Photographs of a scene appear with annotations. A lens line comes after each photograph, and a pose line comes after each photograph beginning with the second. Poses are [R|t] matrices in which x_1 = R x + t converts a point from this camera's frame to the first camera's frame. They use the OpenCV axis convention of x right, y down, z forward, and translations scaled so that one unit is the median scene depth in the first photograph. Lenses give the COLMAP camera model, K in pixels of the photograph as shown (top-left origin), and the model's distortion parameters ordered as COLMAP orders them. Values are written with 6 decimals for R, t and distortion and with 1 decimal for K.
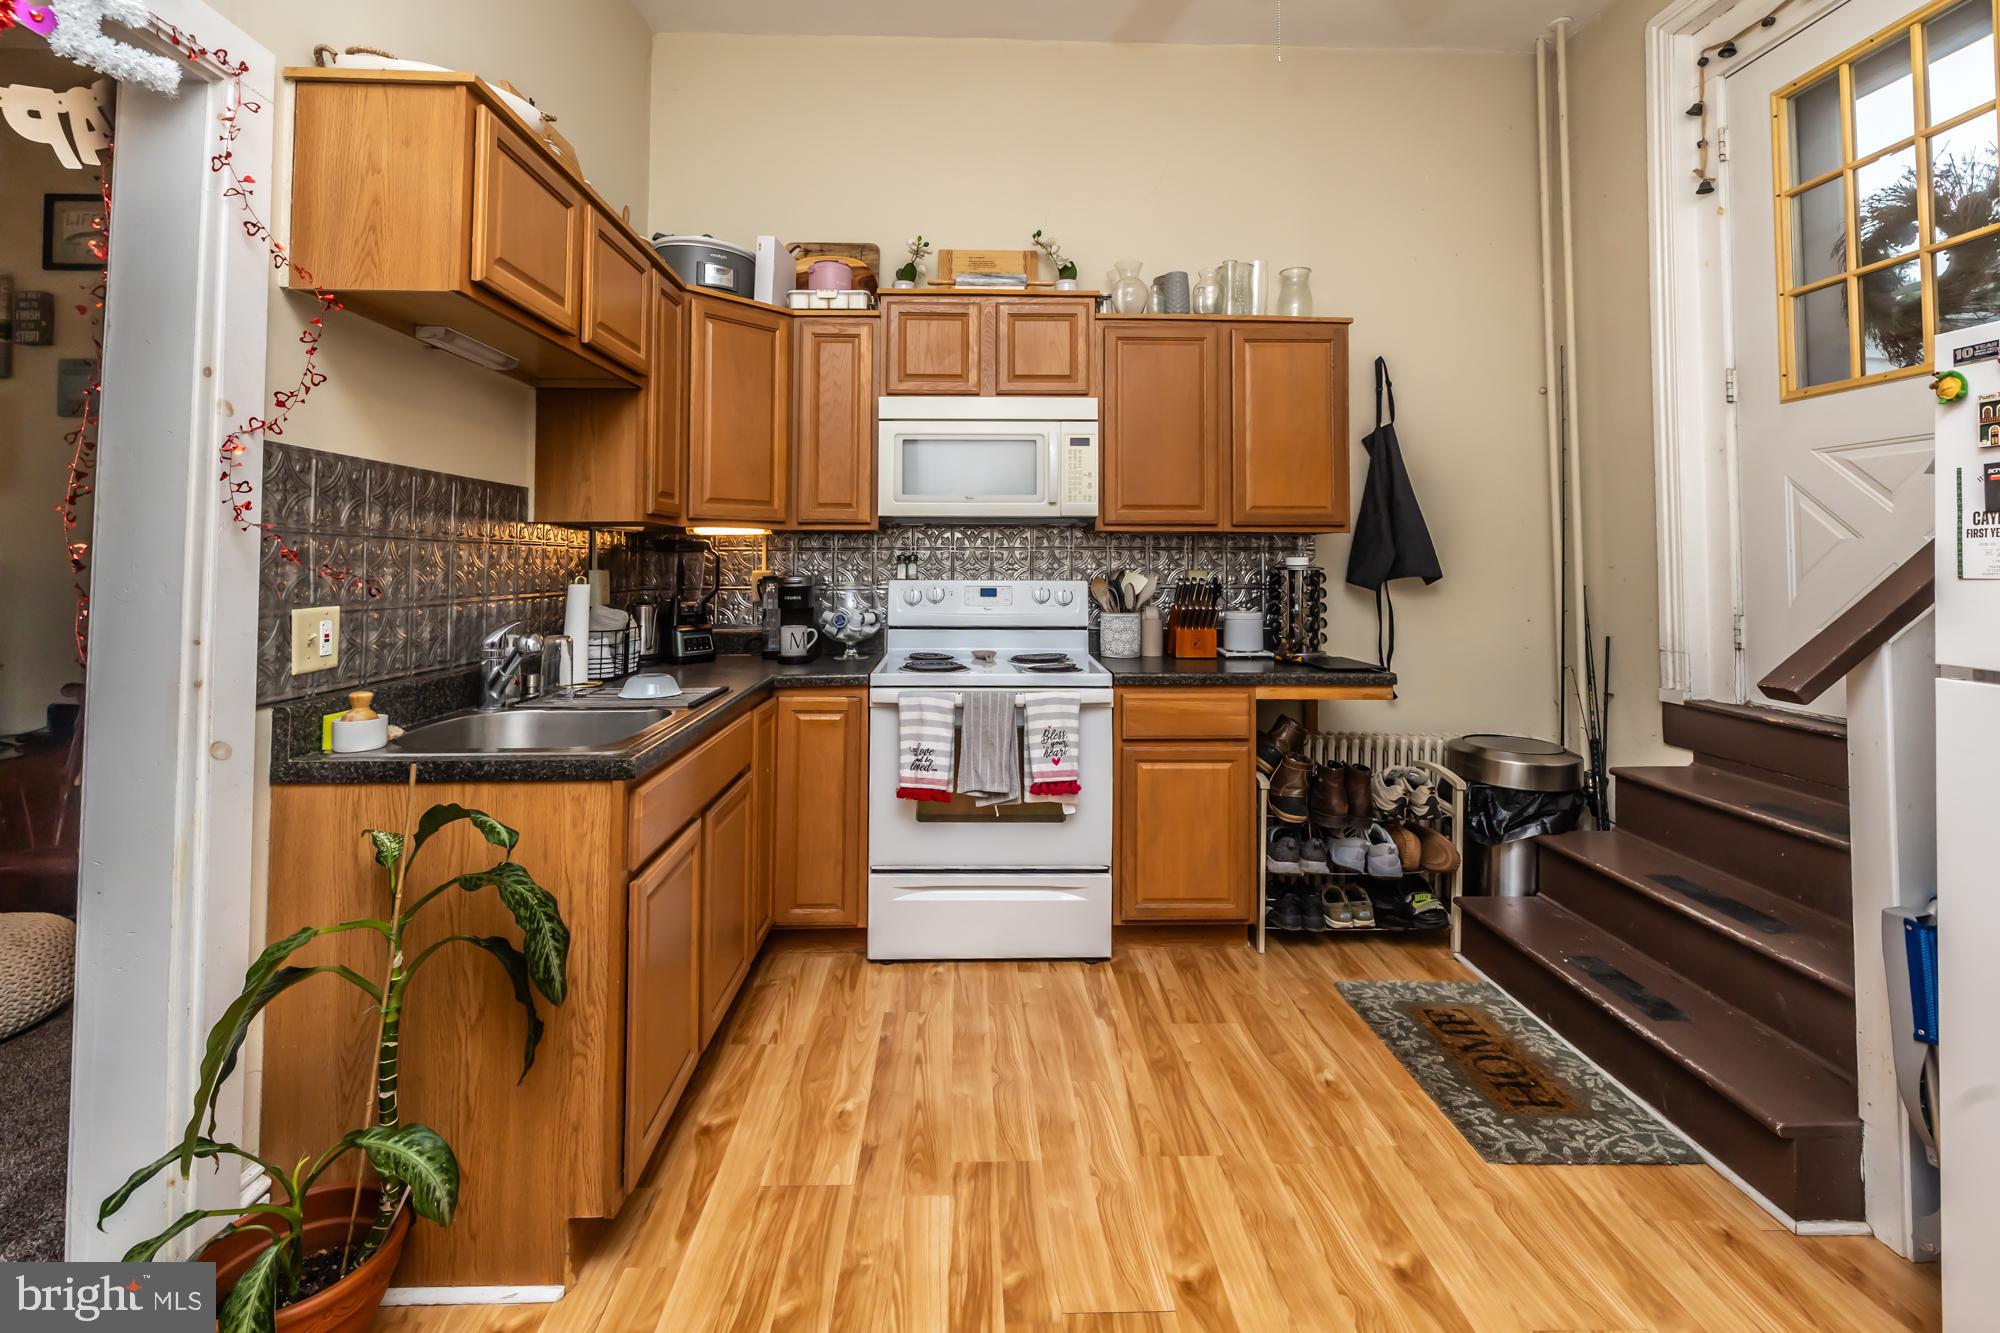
lens RADIAL K [[884.8, 0, 996.4], [0, 884.8, 535.6], [0, 0, 1]] dist [-0.002648, 0.000195]
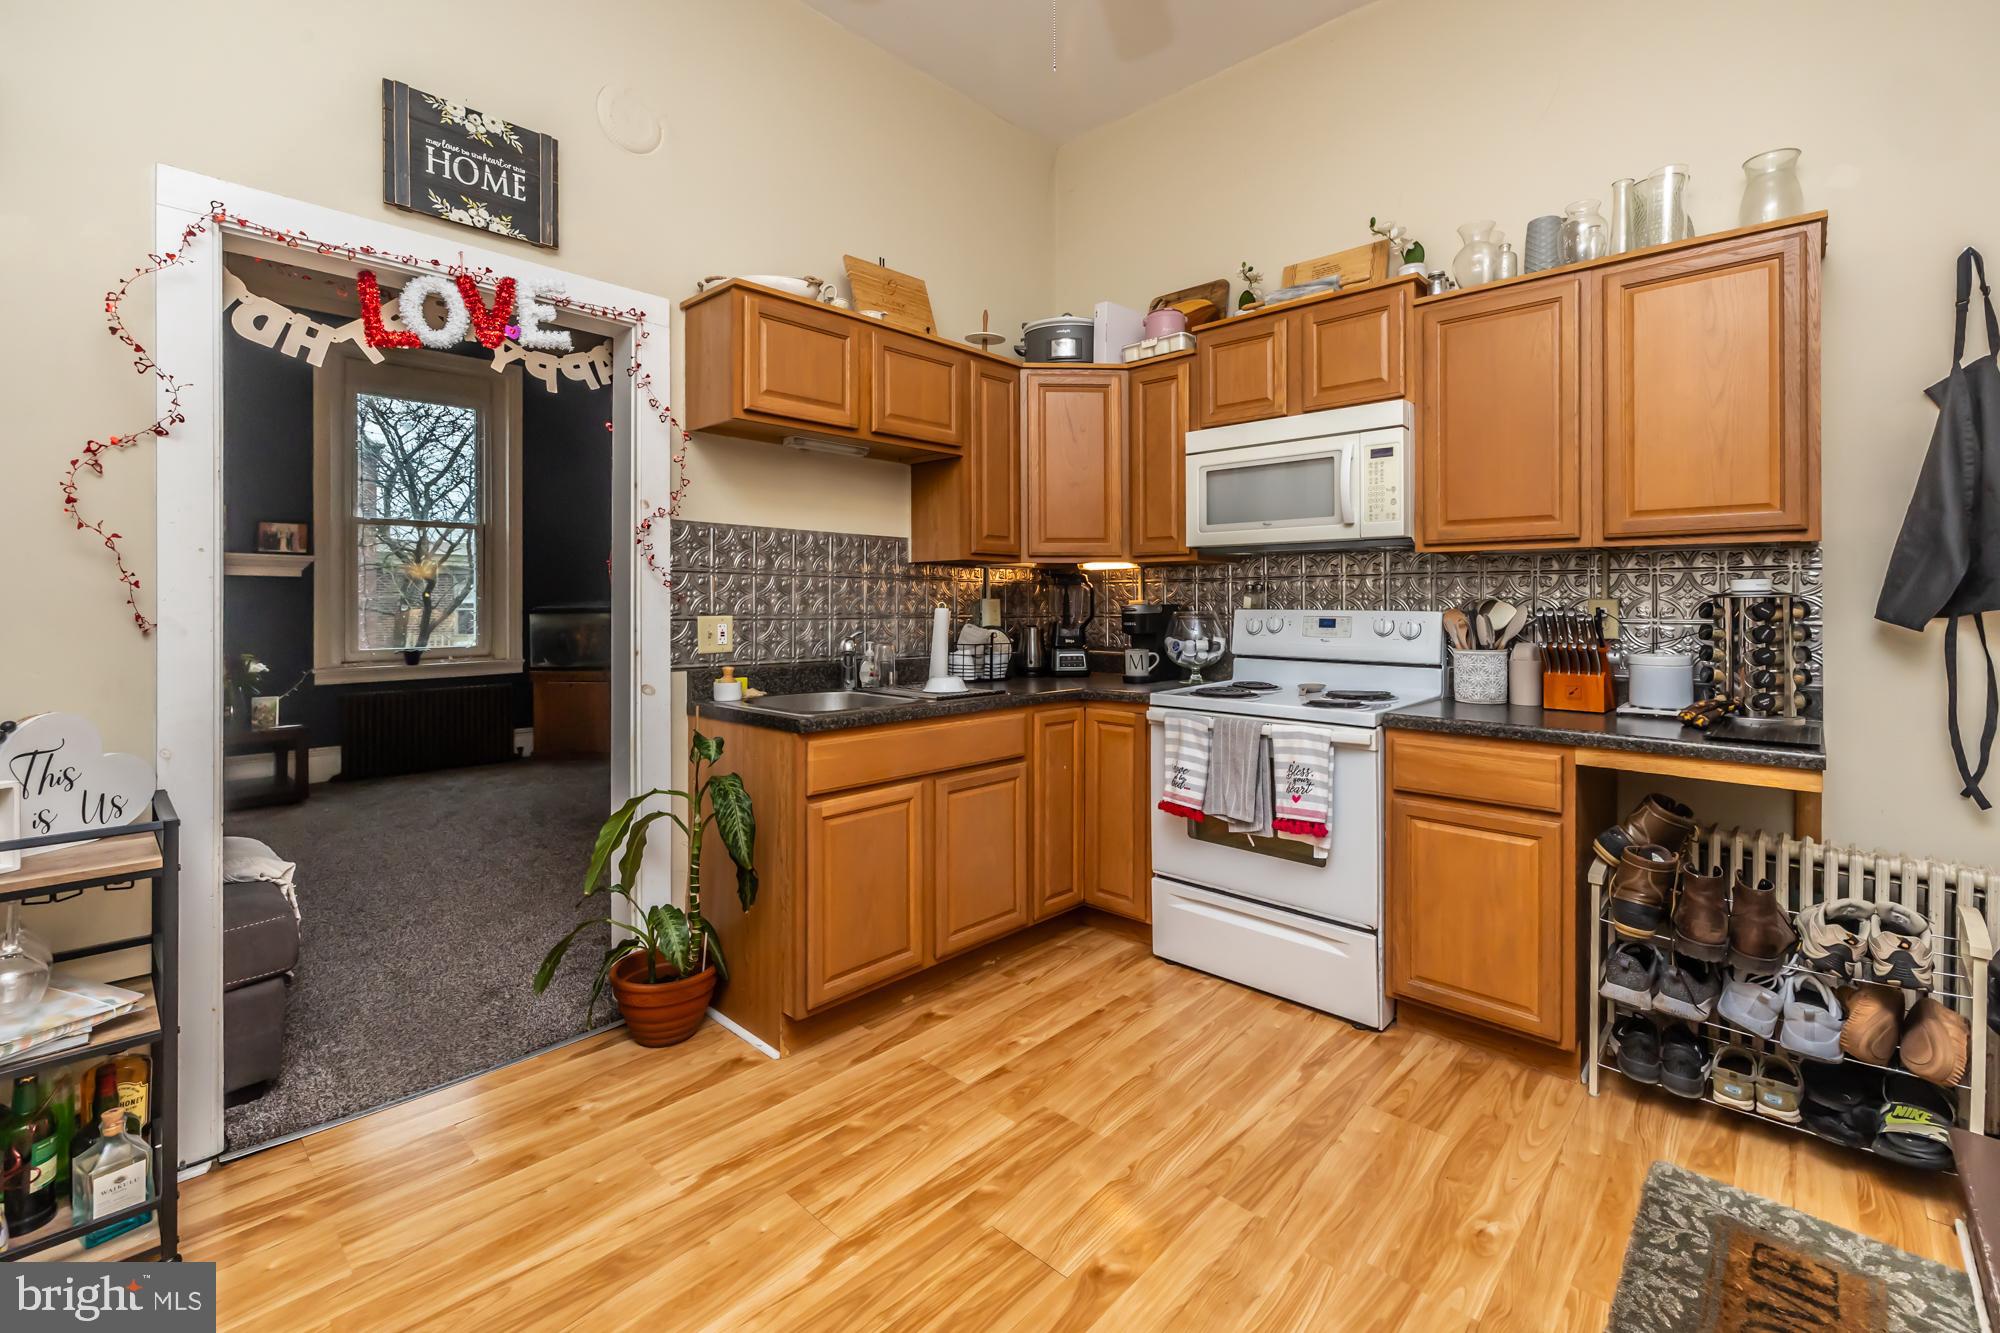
lens RADIAL K [[868.8, 0, 998.2], [0, 868.8, 608.0], [0, 0, 1]] dist [-0.003072, -0.000439]
pose [[0.707170, 0.005098, -0.707025, 0.485412], [0.020394, 0.999411, 0.027605, 0.019127], [0.706749, -0.033940, 0.706649, 0.123765]]
